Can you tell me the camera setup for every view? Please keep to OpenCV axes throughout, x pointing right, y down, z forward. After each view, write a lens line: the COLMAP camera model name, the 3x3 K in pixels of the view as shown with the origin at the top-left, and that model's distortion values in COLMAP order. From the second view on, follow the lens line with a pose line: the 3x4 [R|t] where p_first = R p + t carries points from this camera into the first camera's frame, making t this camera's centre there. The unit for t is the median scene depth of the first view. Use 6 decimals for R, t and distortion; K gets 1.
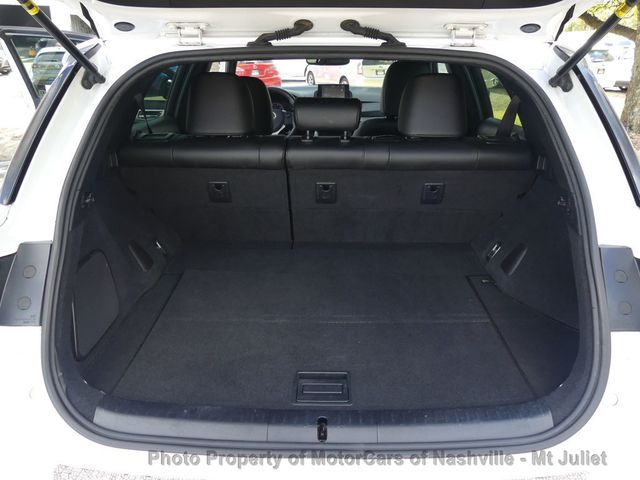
lens RADIAL K [[491.3, 0, 321.8], [0, 491.3, 241.8], [0, 0, 1]] dist [-0.008042, 0.004731]
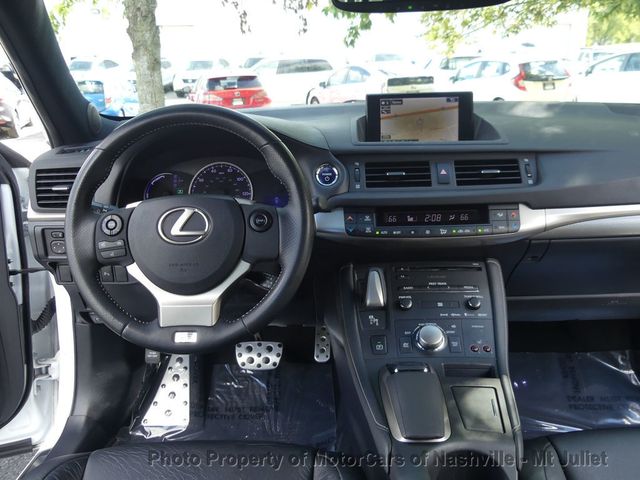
lens RADIAL K [[606.1, 0, 322.8], [0, 606.1, 243.1], [0, 0, 1]] dist [-0.011048, 0.012618]
pose [[0.999412, -0.031893, -0.012552, -0.031302], [0.030417, 0.994109, -0.104030, -0.191676], [0.015796, 0.103587, 0.994495, 0.631466]]
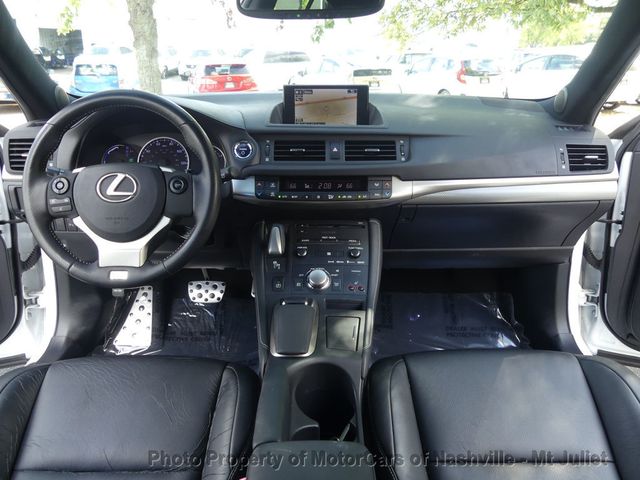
lens RADIAL K [[491.3, 0, 321.8], [0, 491.3, 241.8], [0, 0, 1]] dist [-0.008042, 0.004731]
pose [[0.999728, -0.011725, 0.020138, 0.011454], [0.012300, 0.999513, -0.028677, -0.189527], [-0.019792, 0.028917, 0.999386, 0.621004]]
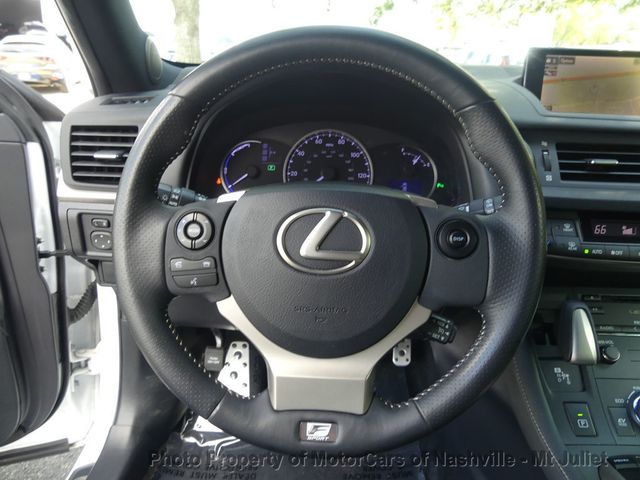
lens RADIAL K [[484.1, 0, 321.0], [0, 484.1, 237.2], [0, 0, 1]] dist [-0.023166, 0.004584]
pose [[0.999791, 0.020278, 0.002558, -0.094681], [-0.020216, 0.999550, -0.022174, -0.225991], [-0.003007, 0.022118, 0.999751, 0.769850]]
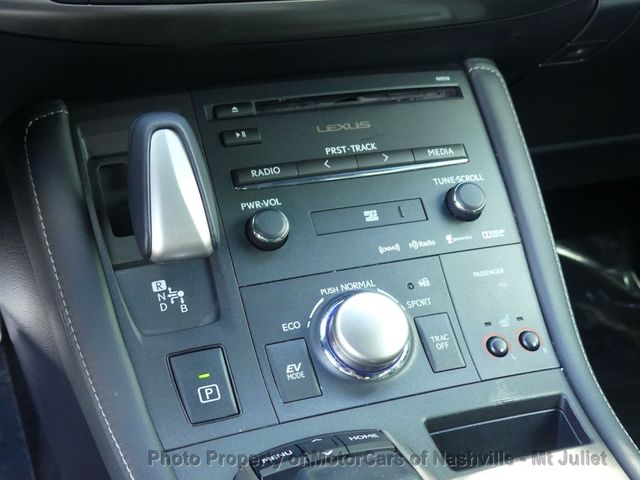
lens RADIAL K [[945.2, 0, 320.0], [0, 945.2, 240.0], [0, 0, 1]] dist [-0.040942, 0.009109]
pose [[0.928958, -0.154396, 0.336450, -0.035611], [0.114688, 0.984188, 0.134983, -0.208095], [-0.351971, -0.086806, 0.931977, 0.799818]]
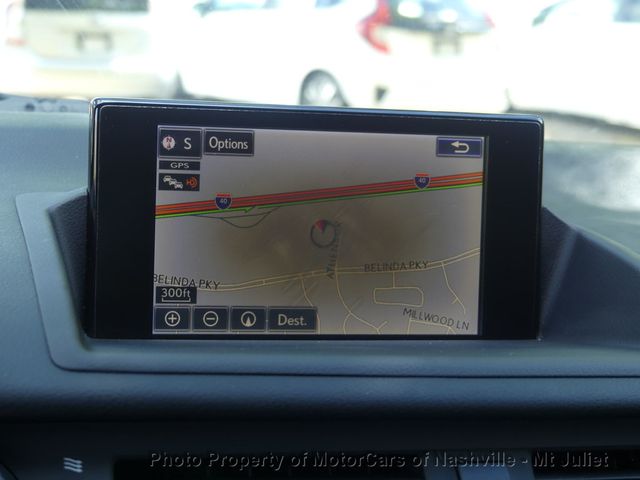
lens RADIAL K [[1638.4, 0, 320.0], [0, 1638.4, 240.0], [0, 0, 1]] dist [-0.036235, -0.388241]
pose [[0.958256, 0.010643, 0.285712, -0.039747], [0.050601, 0.977219, -0.206114, -0.251244], [-0.281397, 0.211968, 0.935887, 0.772633]]
